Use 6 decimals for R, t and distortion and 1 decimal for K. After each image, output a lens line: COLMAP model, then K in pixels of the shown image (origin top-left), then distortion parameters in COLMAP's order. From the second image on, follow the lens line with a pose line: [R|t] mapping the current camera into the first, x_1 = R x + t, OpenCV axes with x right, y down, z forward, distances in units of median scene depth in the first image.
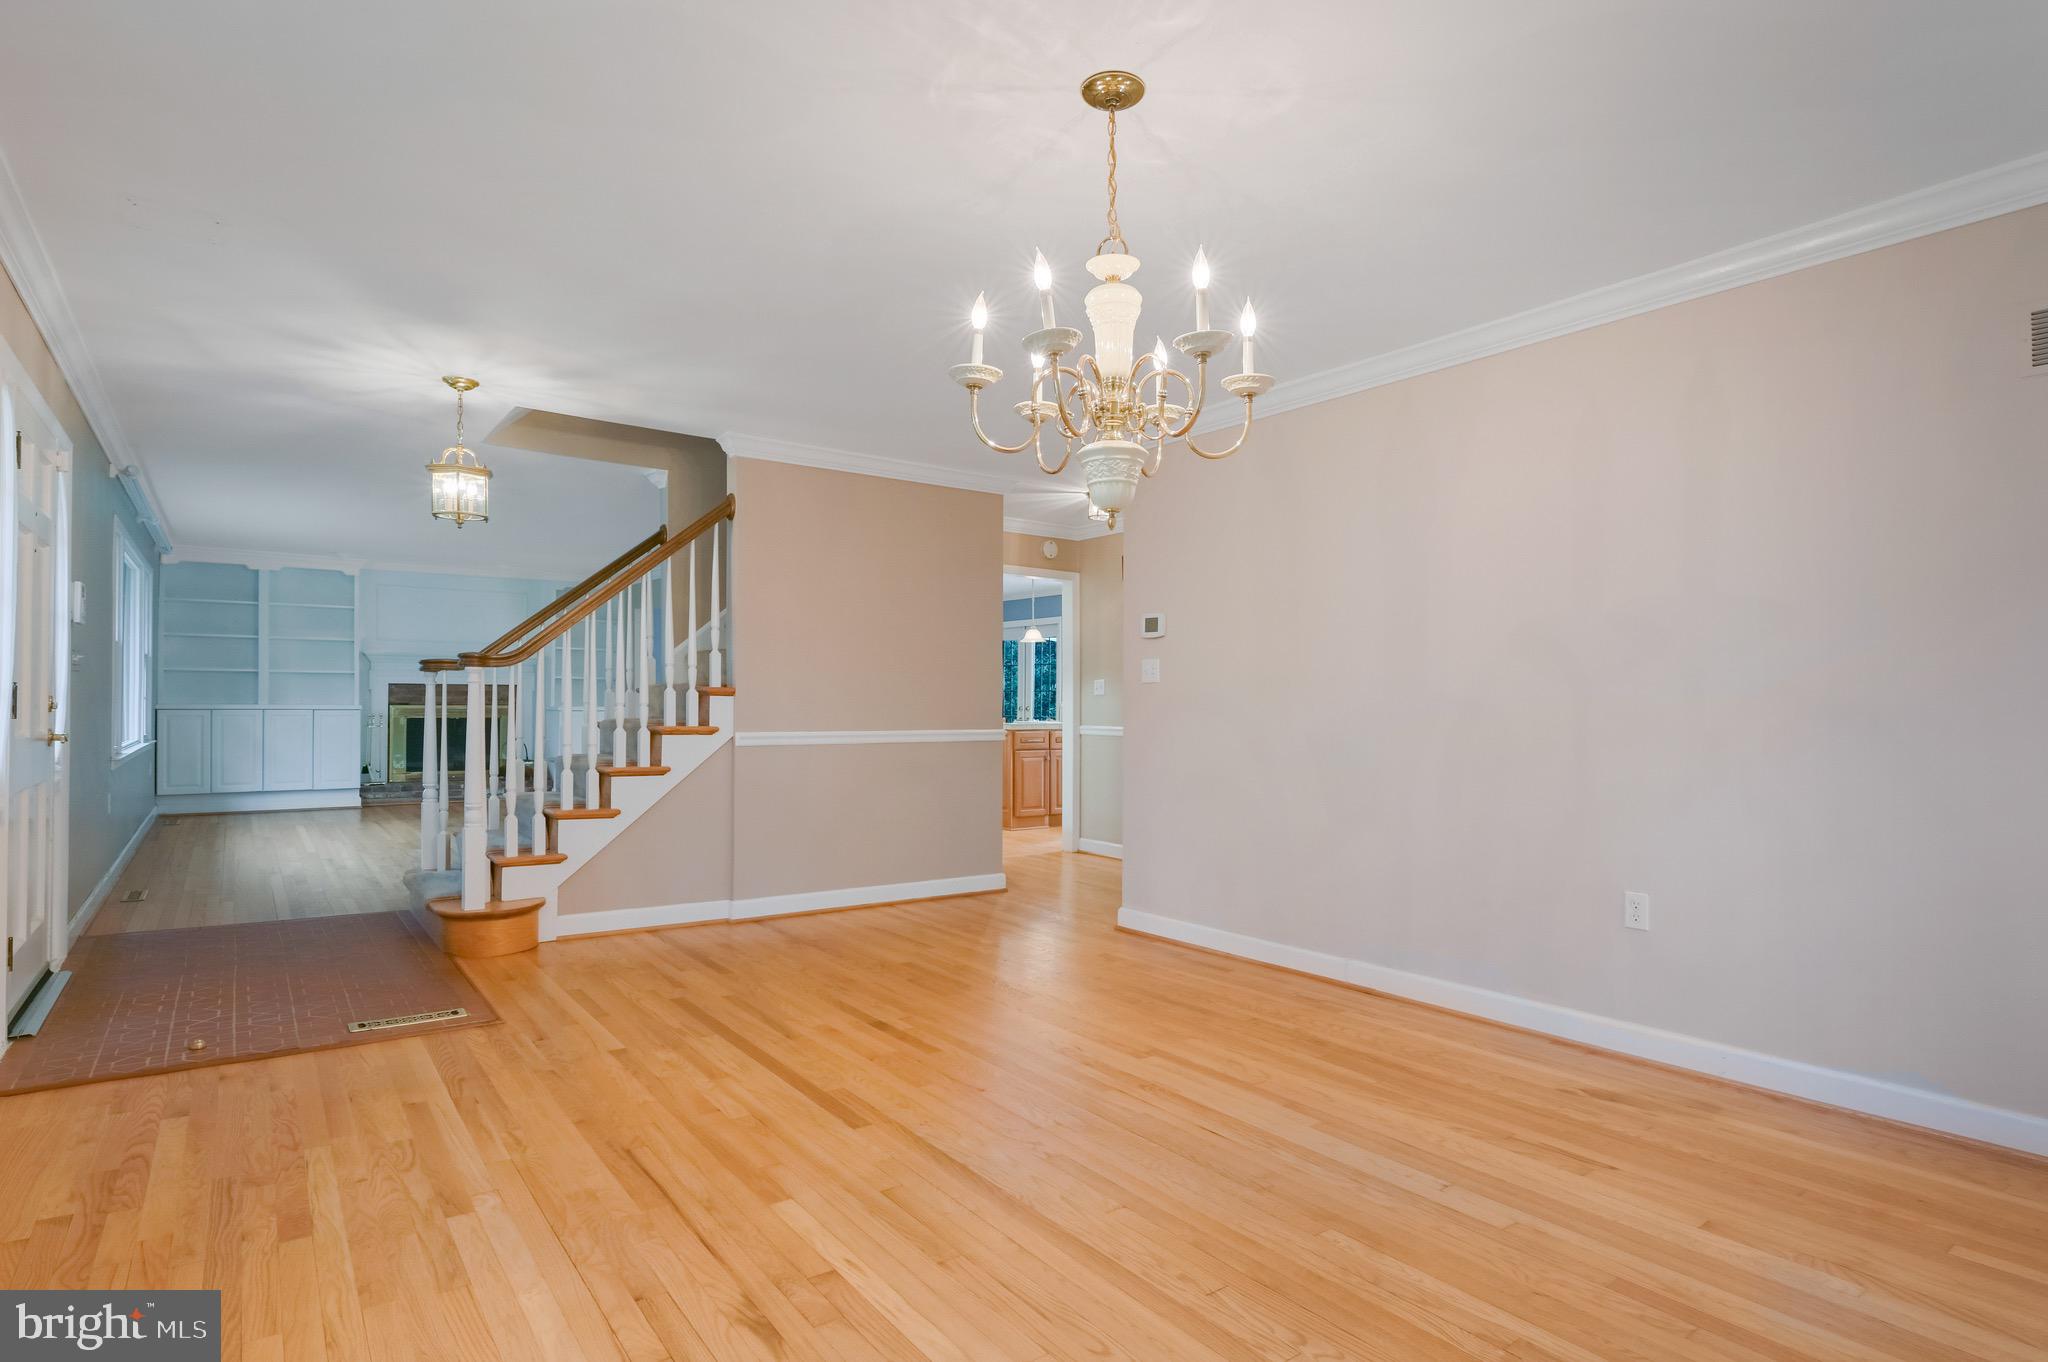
lens RADIAL K [[1070.4, 0, 1024.0], [0, 1070.4, 681.0], [0, 0, 1]] dist [0.001858, 0.000440]
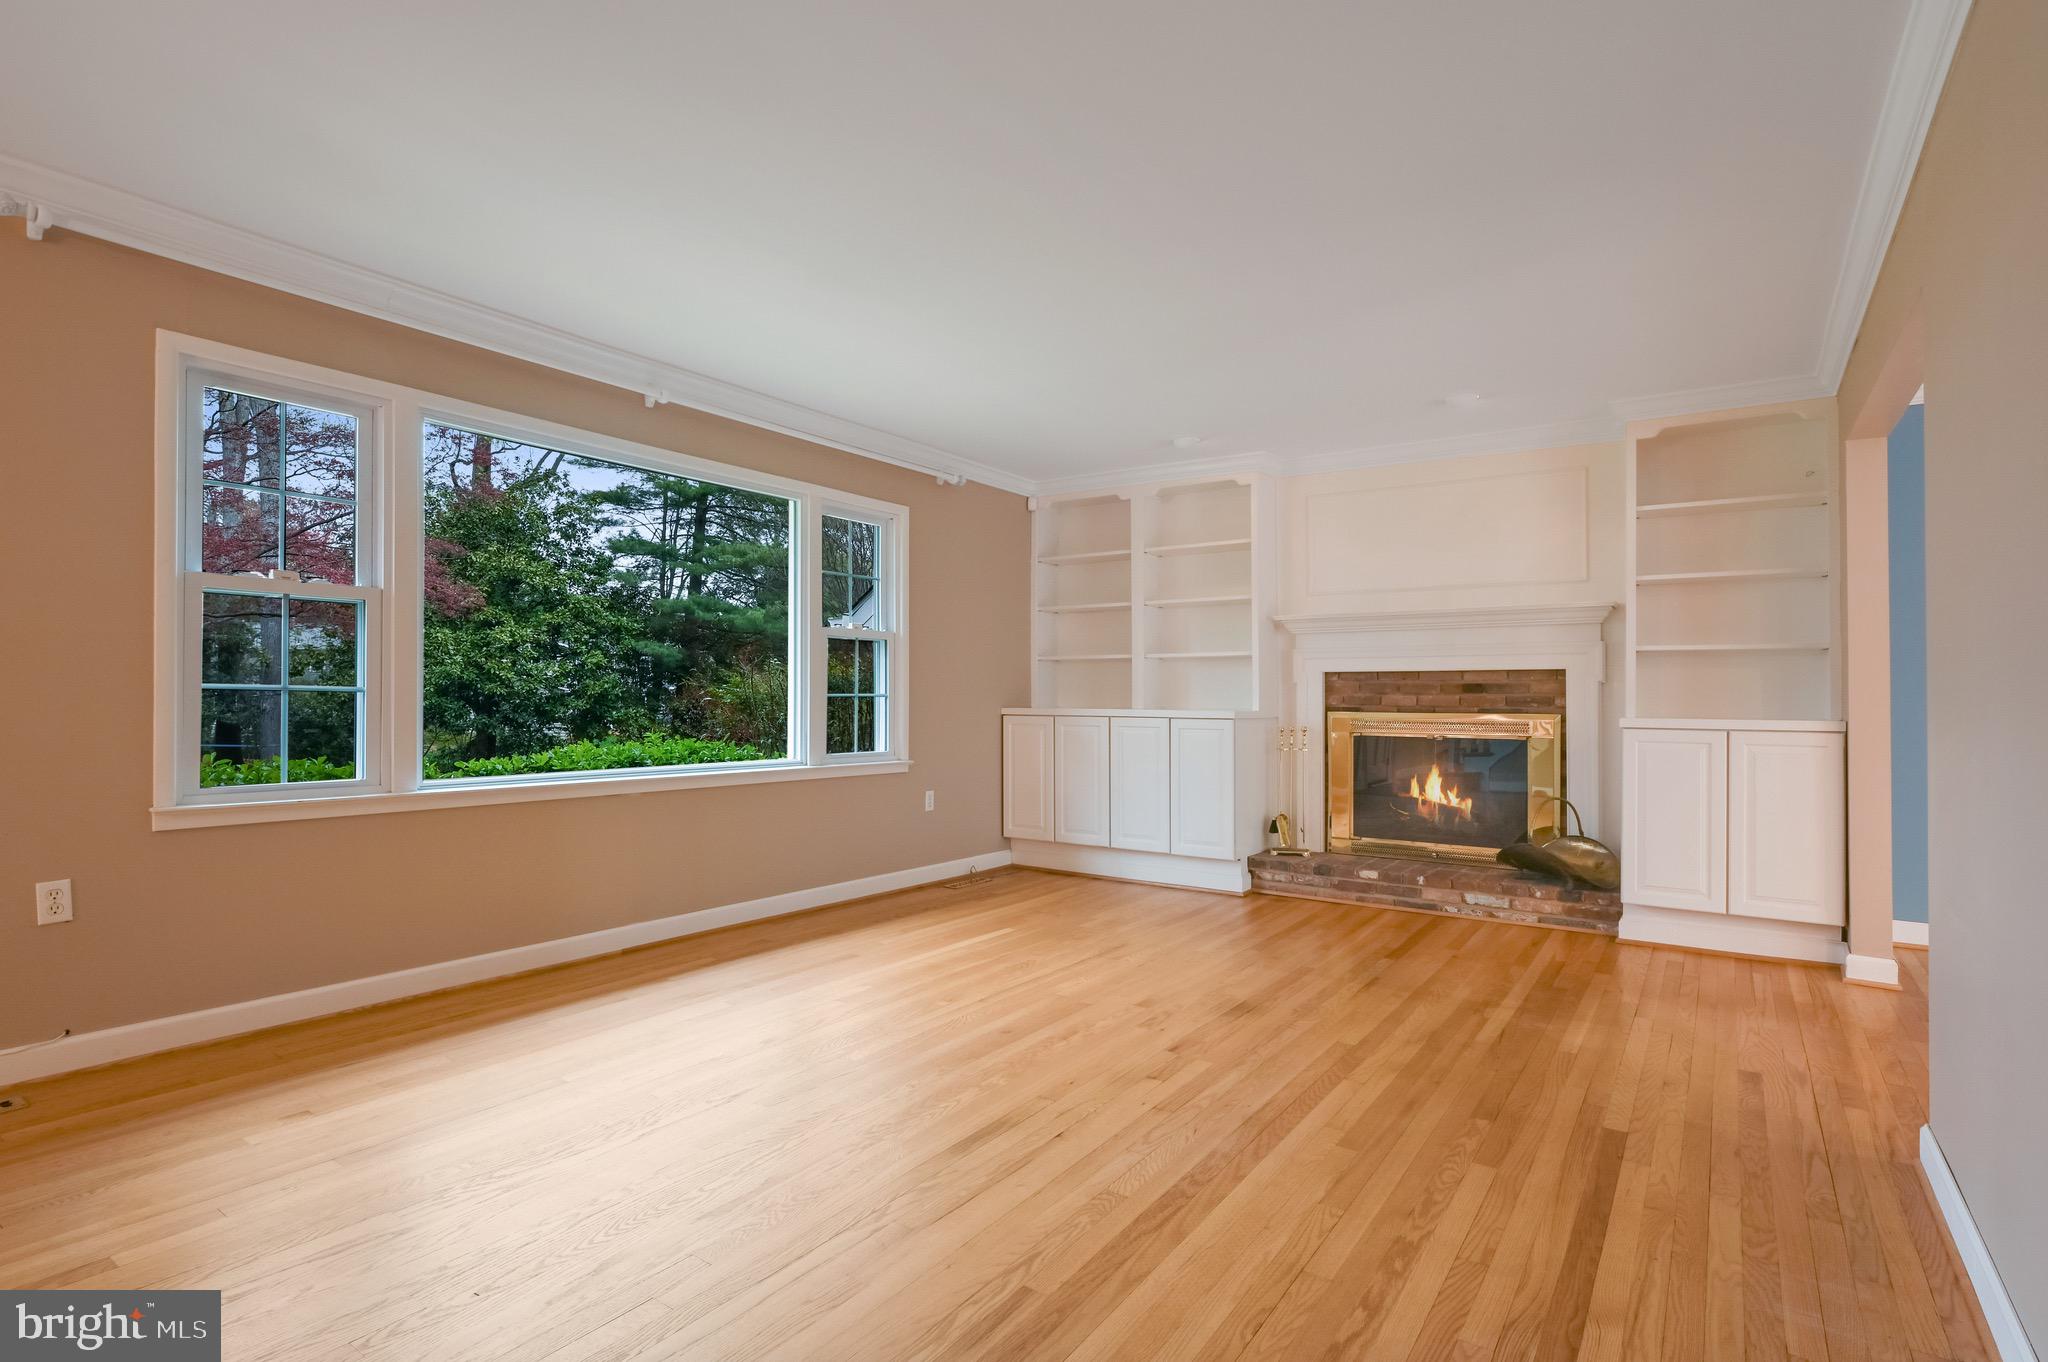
lens RADIAL K [[1007.5, 0, 1024.0], [0, 1007.5, 681.0], [0, 0, 1]] dist [-0.005639, -0.000785]
pose [[0.318666, -0.020546, -0.947644, -0.158850], [0.017282, 0.999725, -0.015864, 0.013339], [0.947710, -0.011322, 0.318933, 0.729369]]
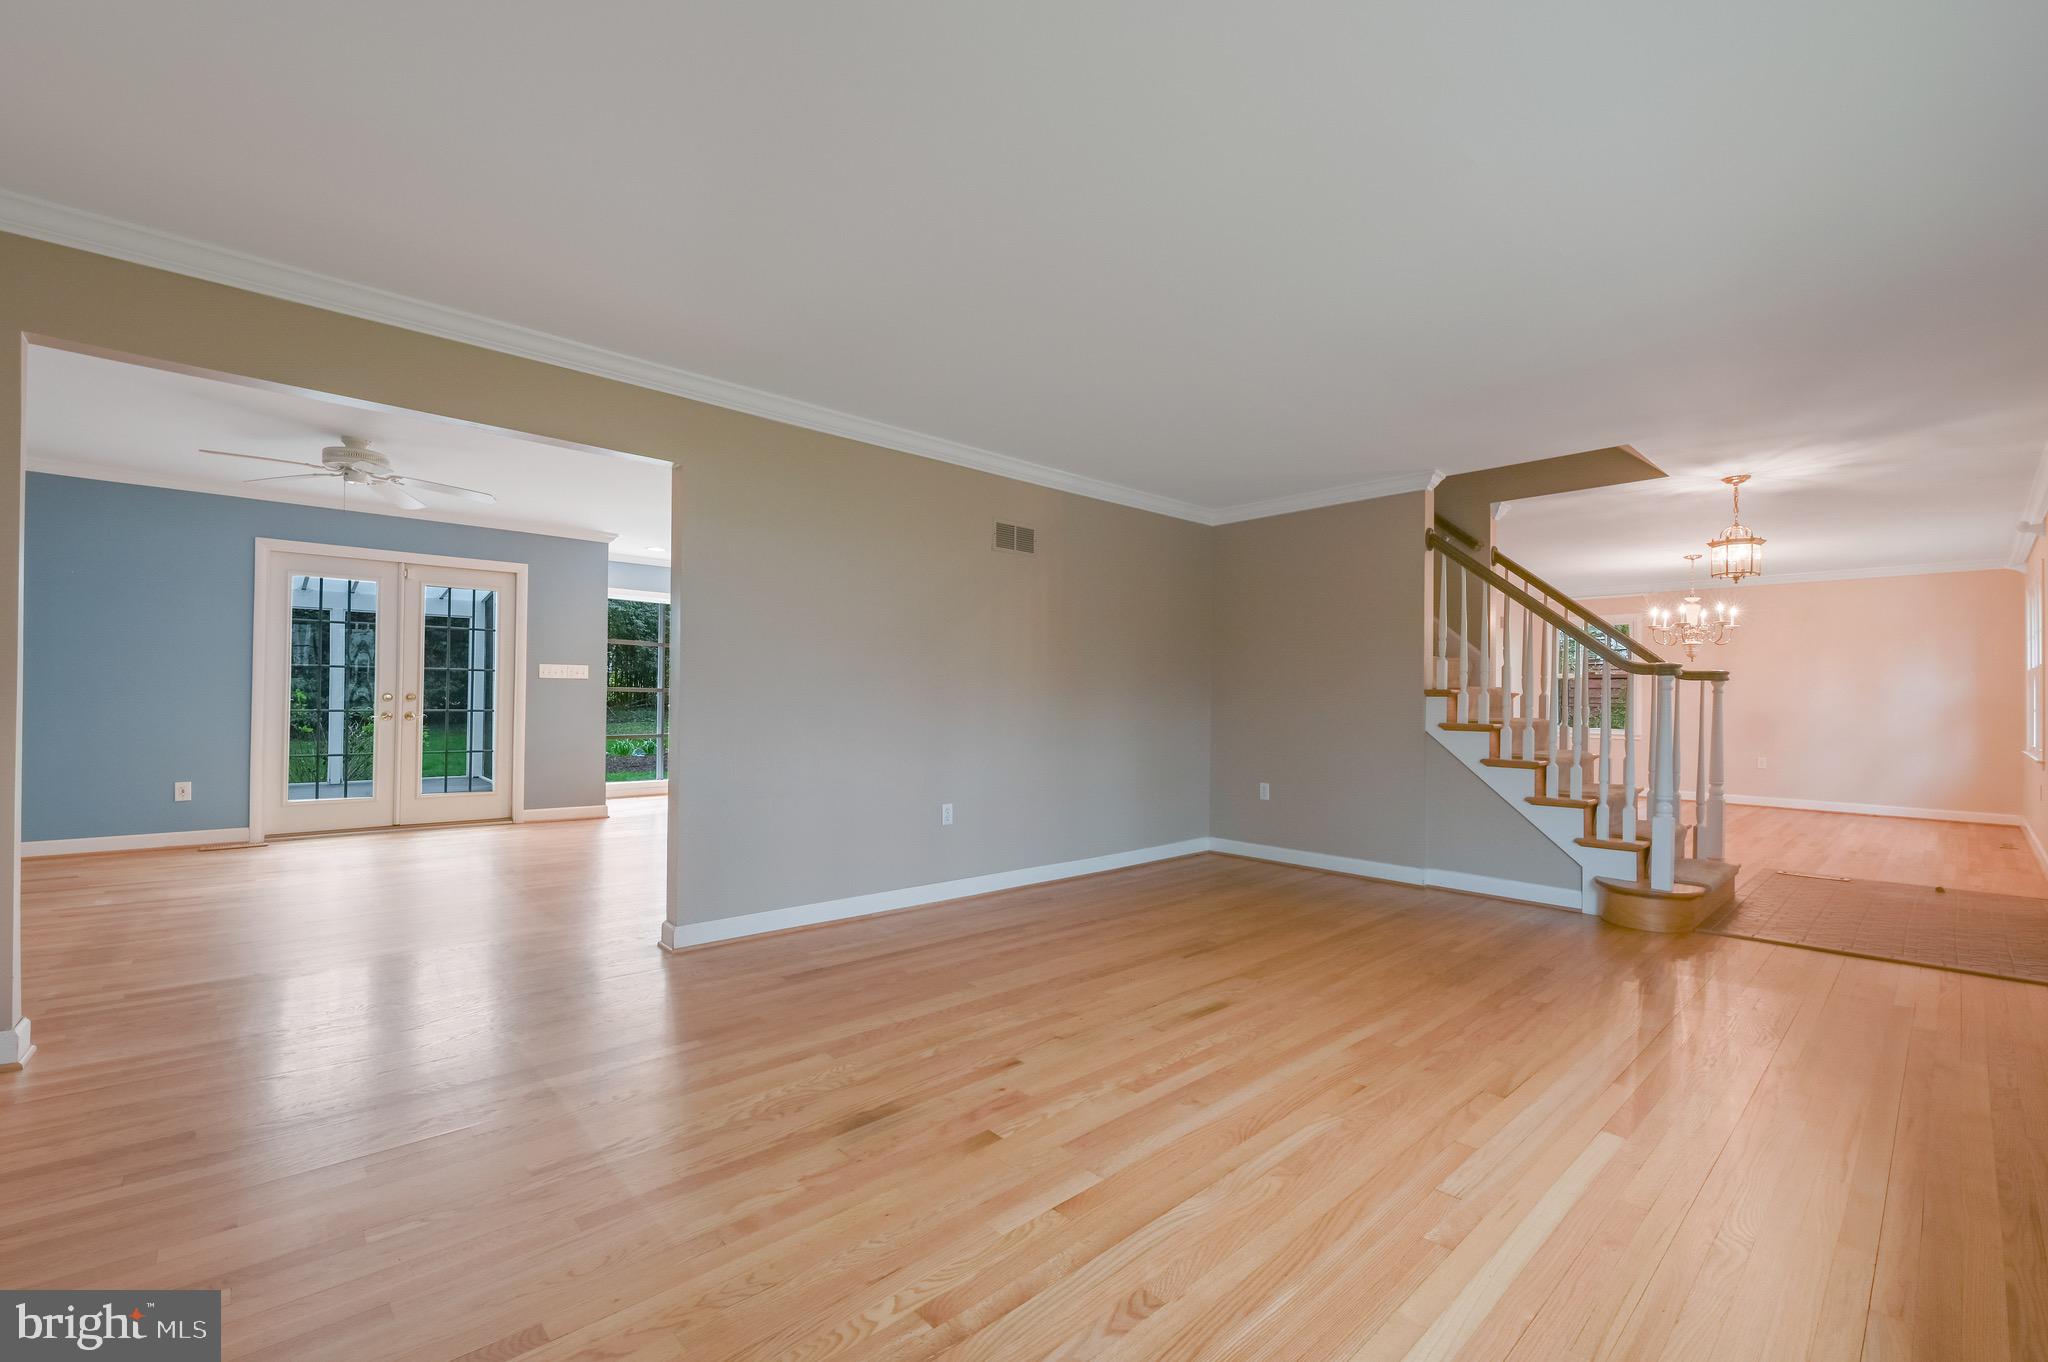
lens RADIAL K [[866.8, 0, 1024.0], [0, 866.8, 681.0], [0, 0, 1]] dist [-0.009664, -0.000370]
pose [[-0.102189, 0.006138, 0.994746, -0.674876], [-0.034971, 0.999341, -0.009759, 0.010693], [-0.994150, -0.035784, -0.101906, 0.890573]]
